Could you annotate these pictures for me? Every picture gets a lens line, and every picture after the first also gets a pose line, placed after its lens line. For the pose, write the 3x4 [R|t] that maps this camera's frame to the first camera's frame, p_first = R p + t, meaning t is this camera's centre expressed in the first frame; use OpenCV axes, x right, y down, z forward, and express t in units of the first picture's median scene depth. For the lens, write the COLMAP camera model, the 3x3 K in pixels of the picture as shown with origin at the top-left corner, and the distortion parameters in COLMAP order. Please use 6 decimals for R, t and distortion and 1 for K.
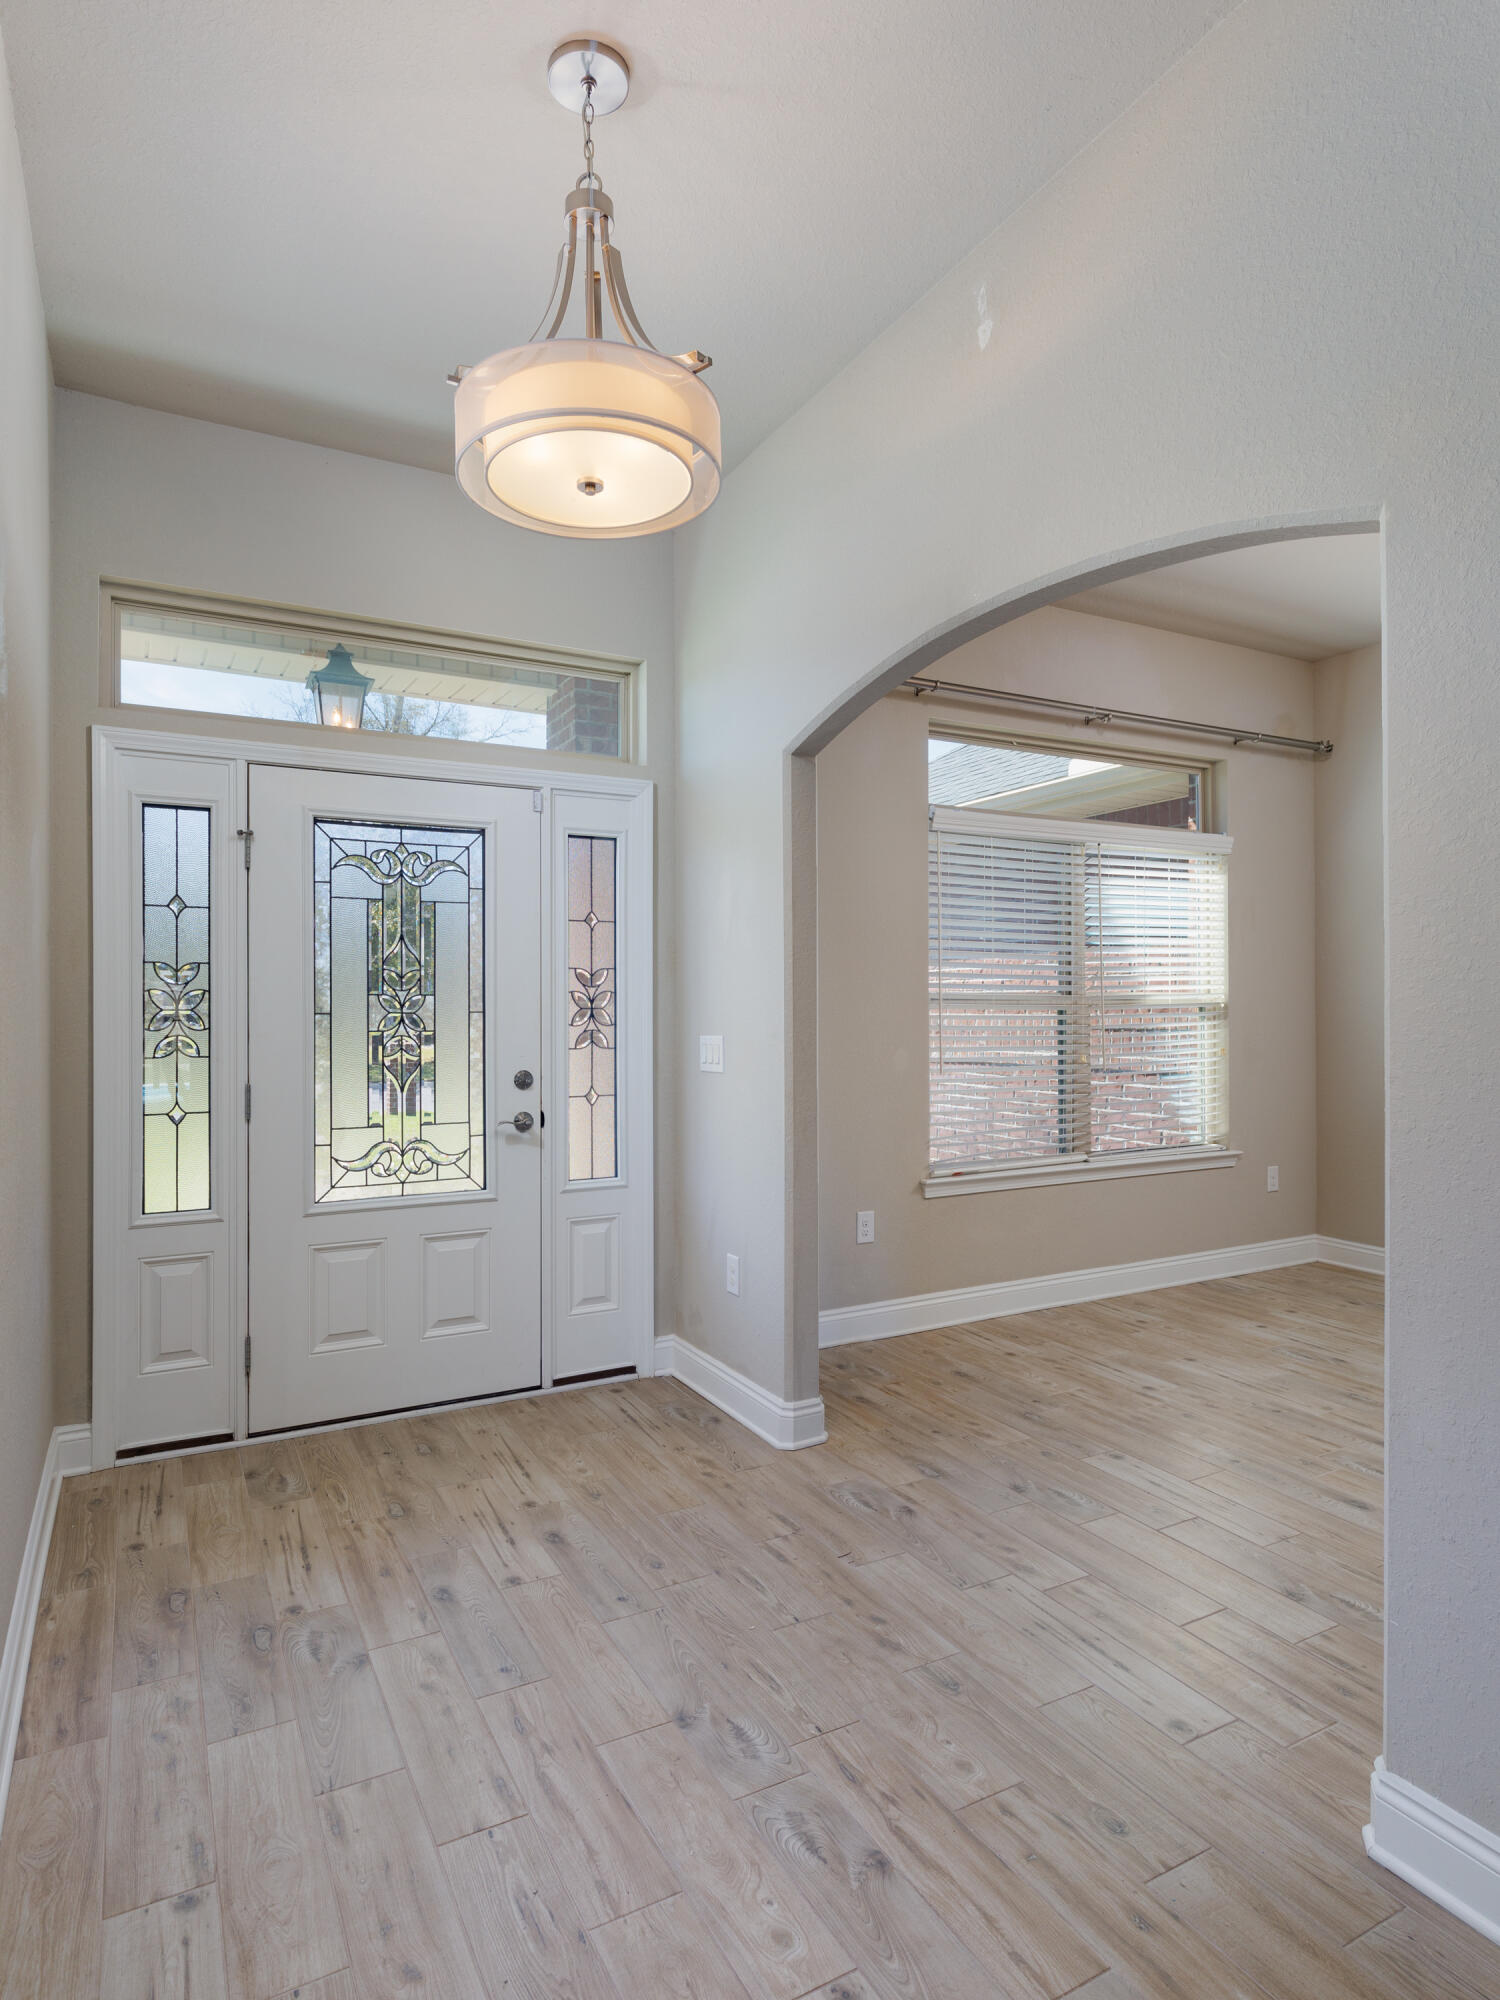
lens RADIAL K [[1149.6, 0, 750.0], [0, 1149.6, 1000.0], [0, 0, 1]] dist [-0.005785, -0.000604]
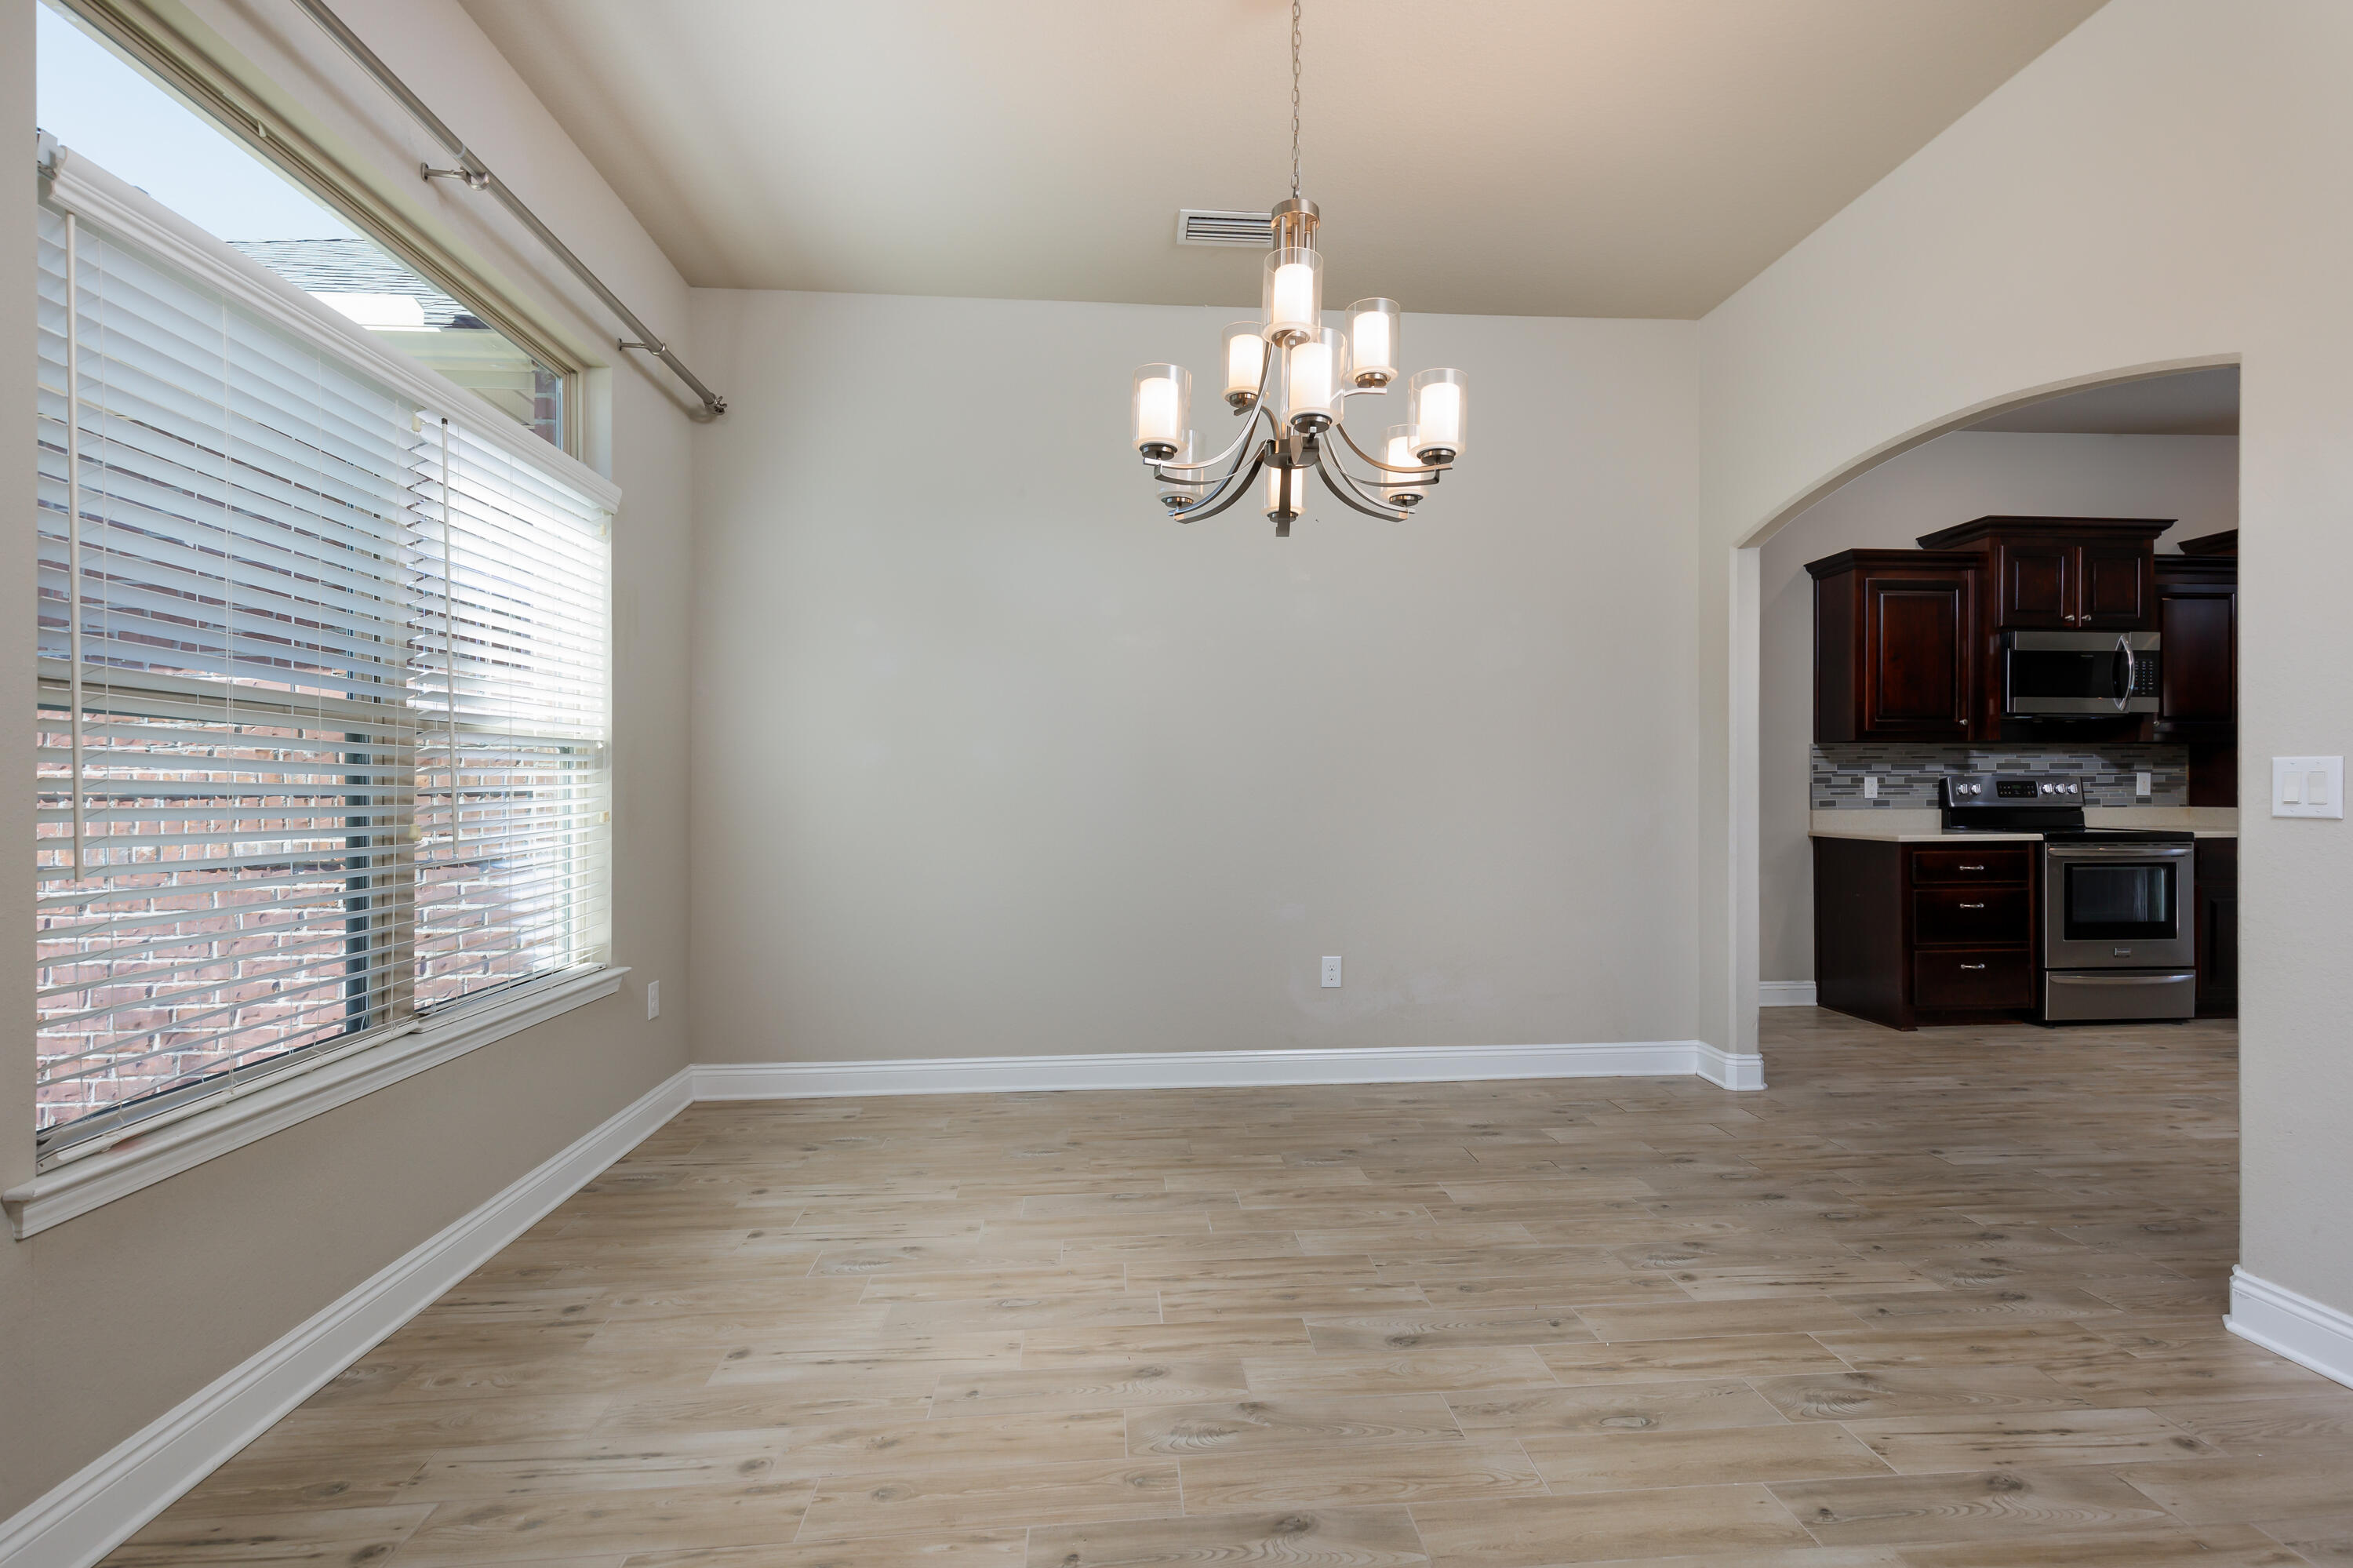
lens RADIAL K [[1053.9, 0, 1176.5], [0, 1053.9, 784.0], [0, 0, 1]] dist [0.000638, -0.000431]
pose [[0.401598, 0.004966, 0.915803, -0.001118], [0.002712, 0.999974, -0.006612, 0.036526], [-0.915812, 0.005139, 0.401574, 0.541560]]
